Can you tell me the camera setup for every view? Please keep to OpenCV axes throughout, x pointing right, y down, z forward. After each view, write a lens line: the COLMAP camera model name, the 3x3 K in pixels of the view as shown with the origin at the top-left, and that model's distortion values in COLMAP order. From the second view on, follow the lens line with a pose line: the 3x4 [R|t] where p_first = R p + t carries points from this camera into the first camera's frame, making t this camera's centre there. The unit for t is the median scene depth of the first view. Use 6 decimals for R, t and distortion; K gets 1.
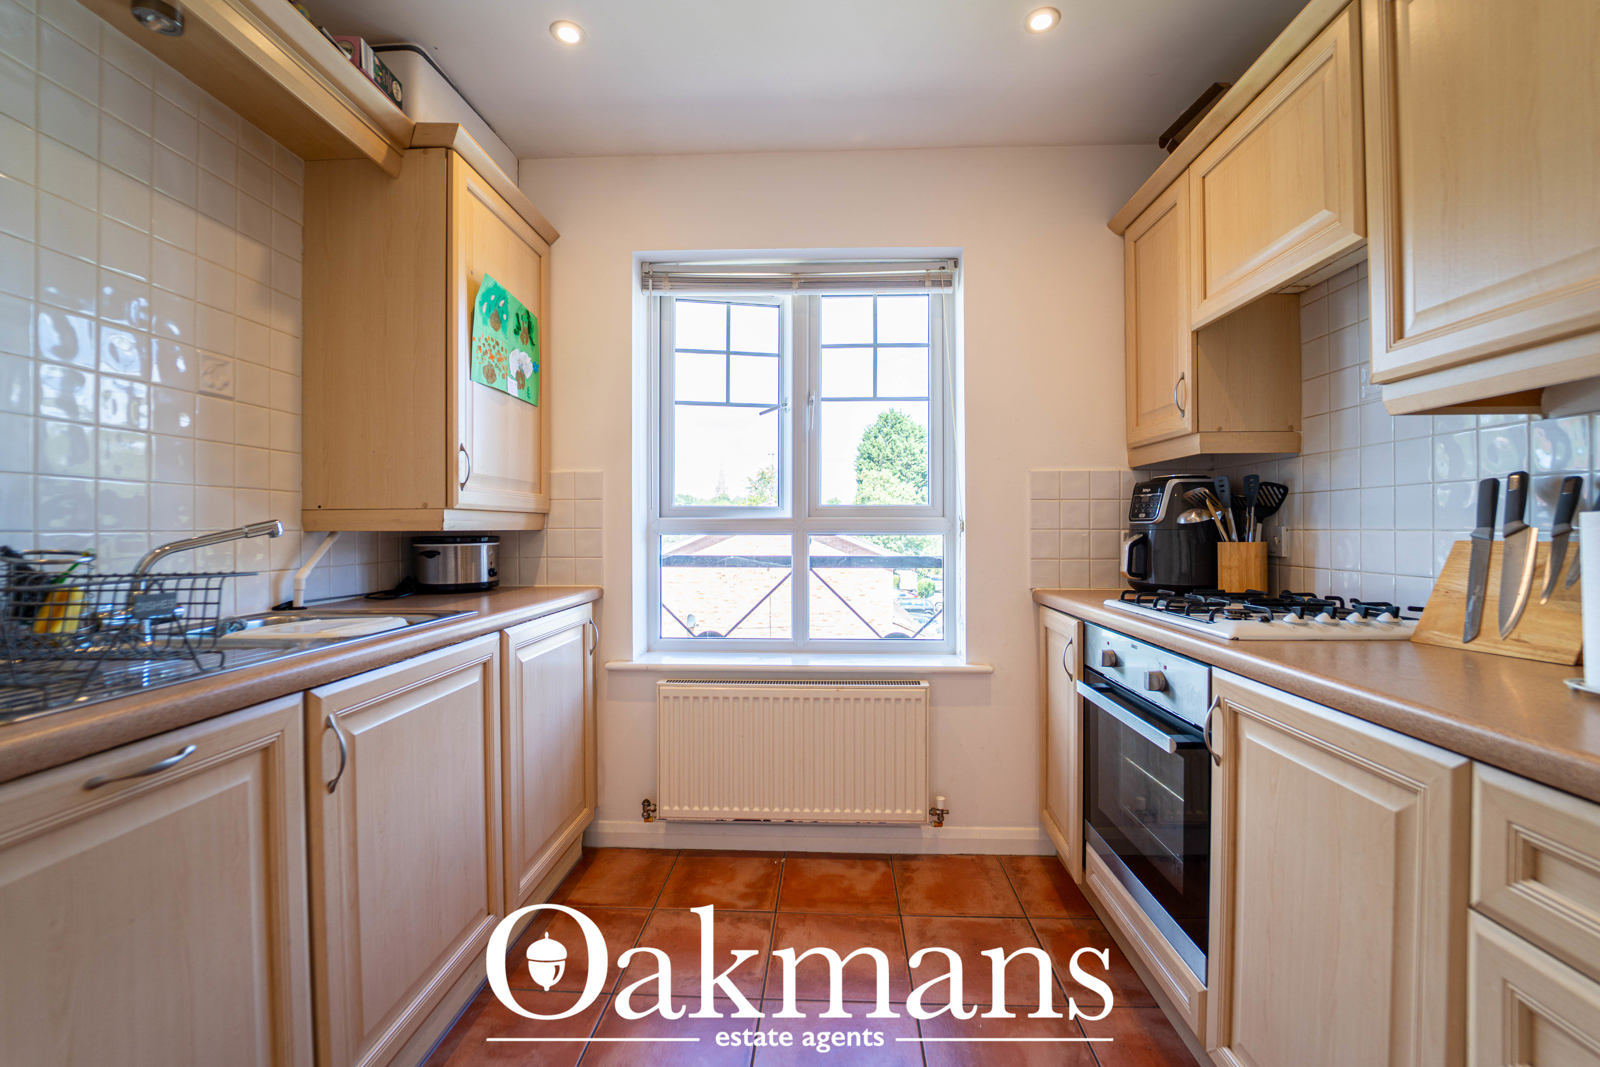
lens RADIAL K [[692.4, 0, 793.5], [0, 692.4, 530.7], [0, 0, 1]] dist [-0.019186, -0.000198]
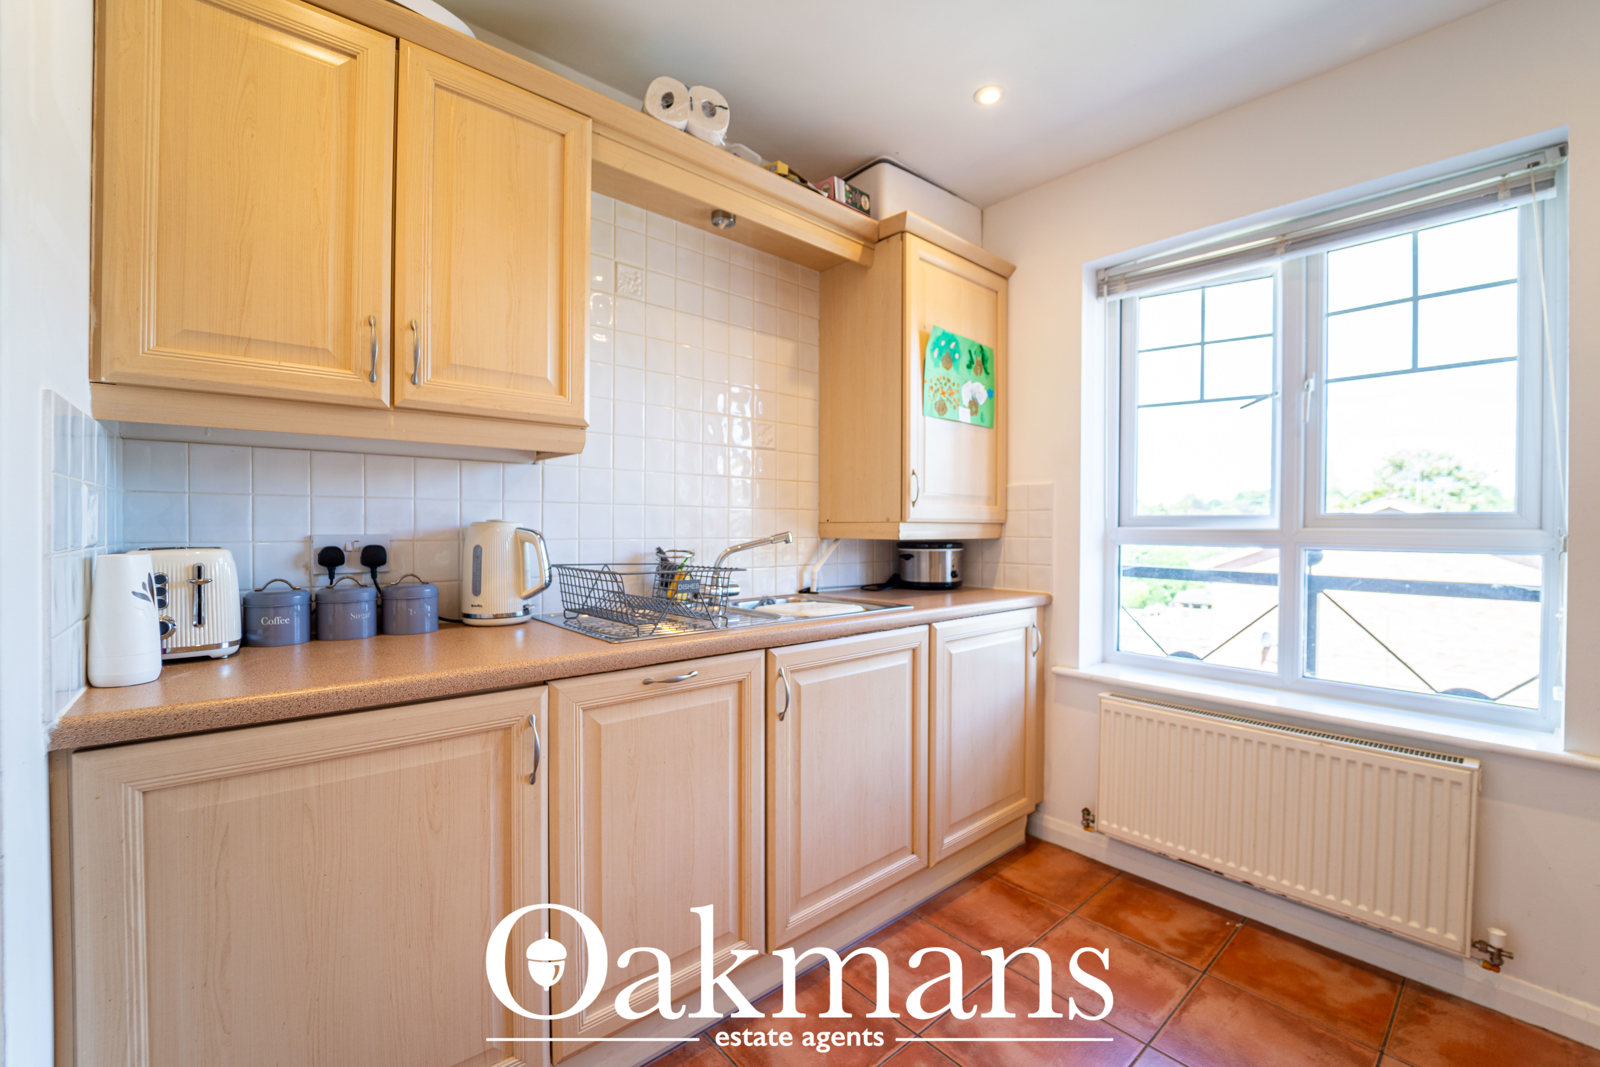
lens RADIAL K [[692.4, 0, 793.5], [0, 692.4, 530.7], [0, 0, 1]] dist [-0.019186, -0.000198]
pose [[0.670218, 0.011629, -0.742073, 0.256043], [-0.006202, 0.999930, 0.010068, -0.024251], [0.742139, -0.002146, 0.670243, 0.011640]]
